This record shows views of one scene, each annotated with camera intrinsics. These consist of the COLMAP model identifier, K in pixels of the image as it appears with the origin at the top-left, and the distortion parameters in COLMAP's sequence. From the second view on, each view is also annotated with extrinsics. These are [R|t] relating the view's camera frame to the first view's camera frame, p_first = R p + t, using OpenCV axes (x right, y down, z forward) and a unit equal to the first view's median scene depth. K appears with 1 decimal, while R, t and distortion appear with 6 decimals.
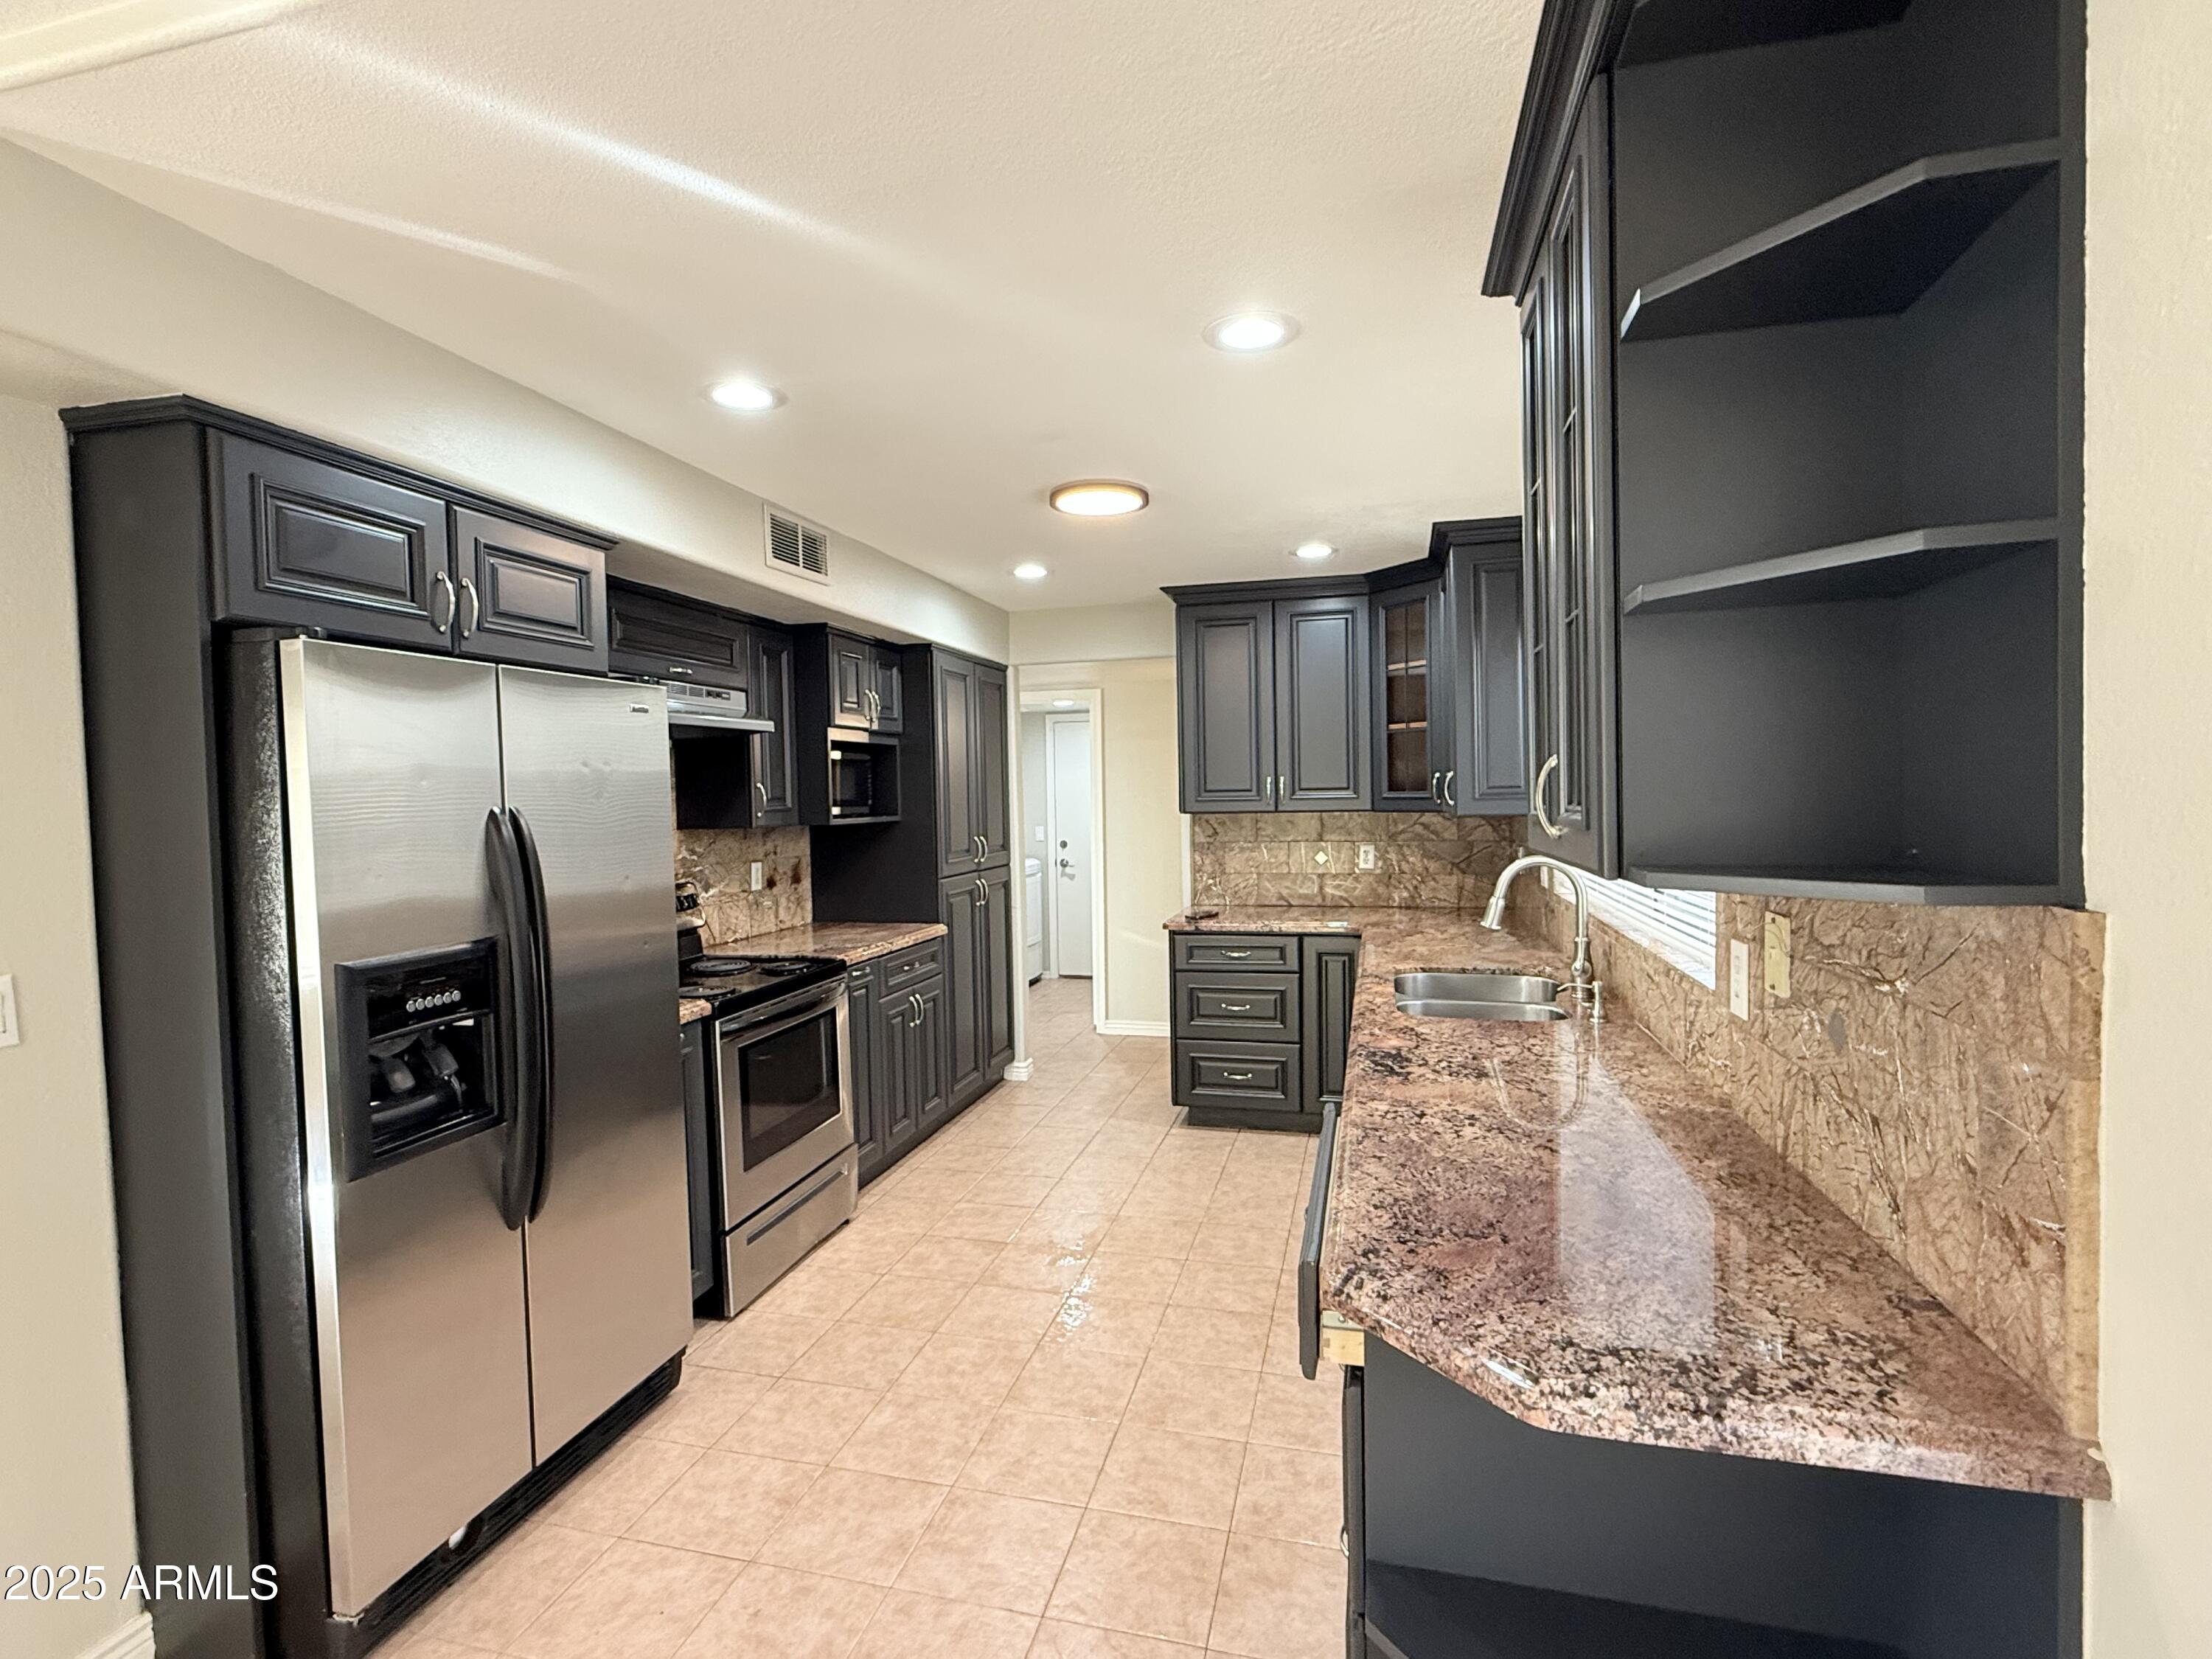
lens RADIAL K [[1067.5, 0, 1084.2], [0, 1067.5, 820.3], [0, 0, 1]] dist [0.004099, 0.002397]
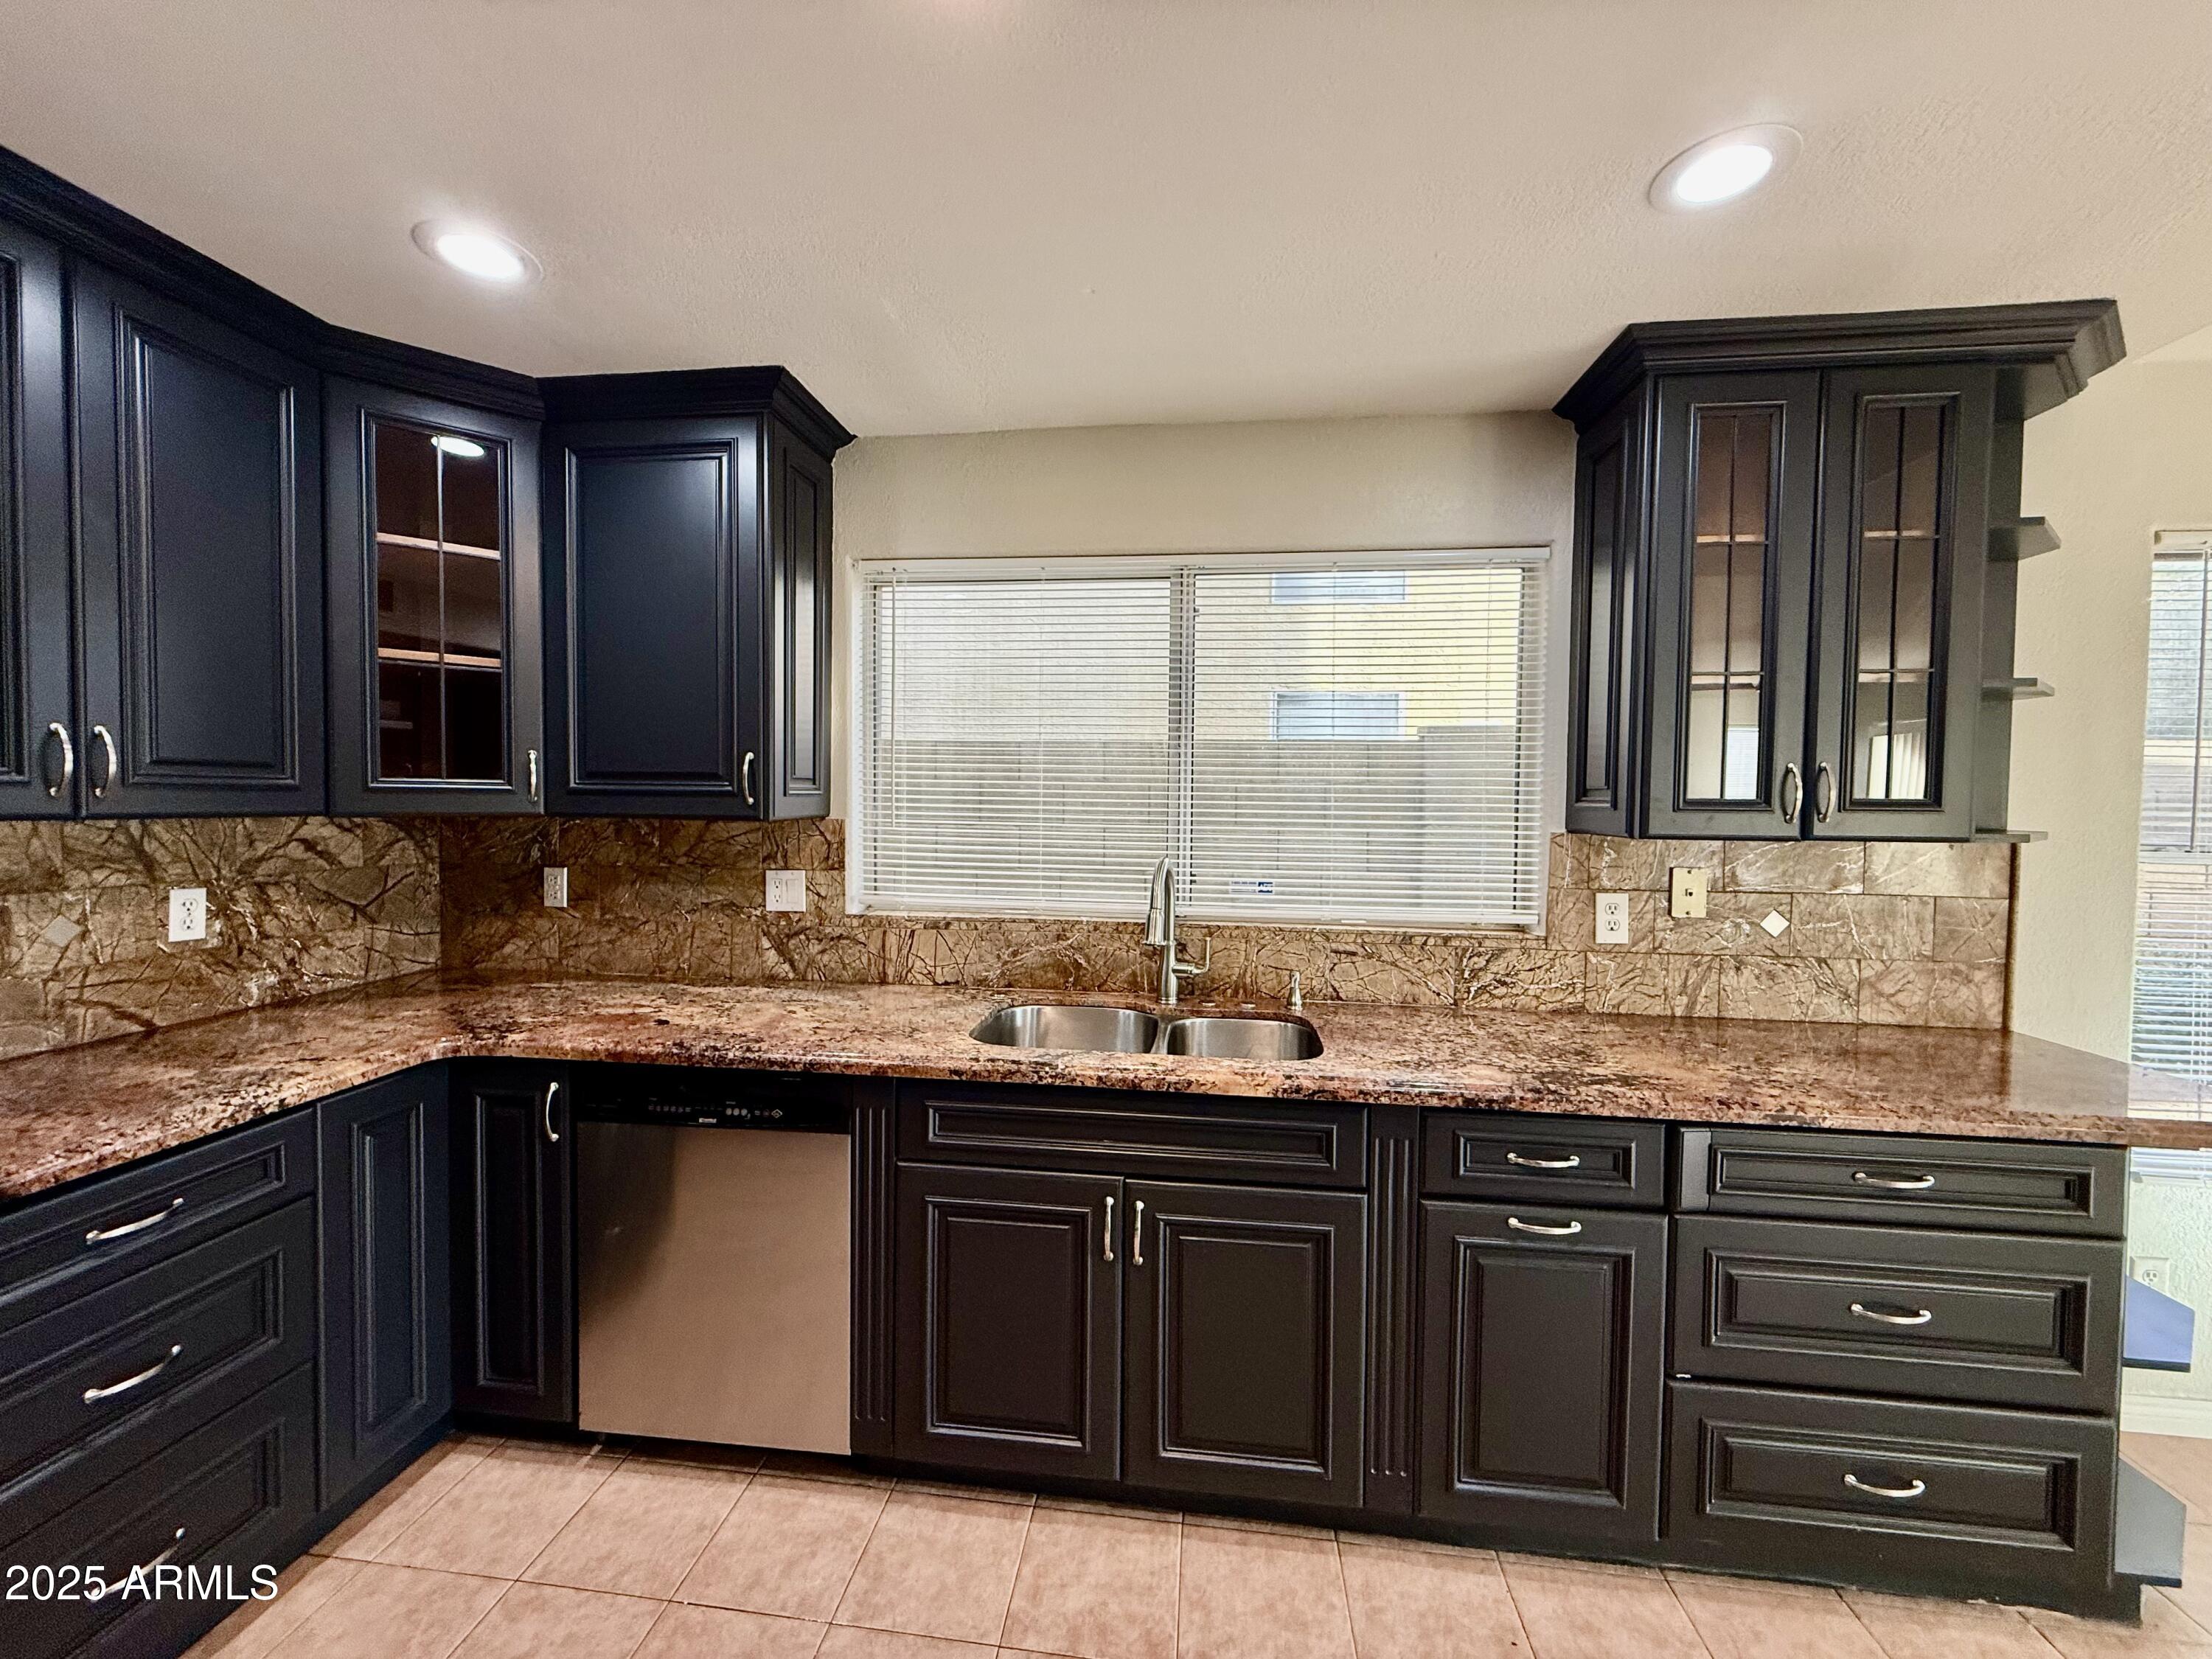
lens RADIAL K [[880.4, 0, 1103.9], [0, 880.4, 833.0], [0, 0, 1]] dist [-0.001948, 0.001136]
pose [[-0.142911, -0.017132, 0.989587, -0.201467], [0.018631, 0.999626, 0.019996, -0.001831], [-0.989560, 0.021295, -0.142538, 0.777926]]
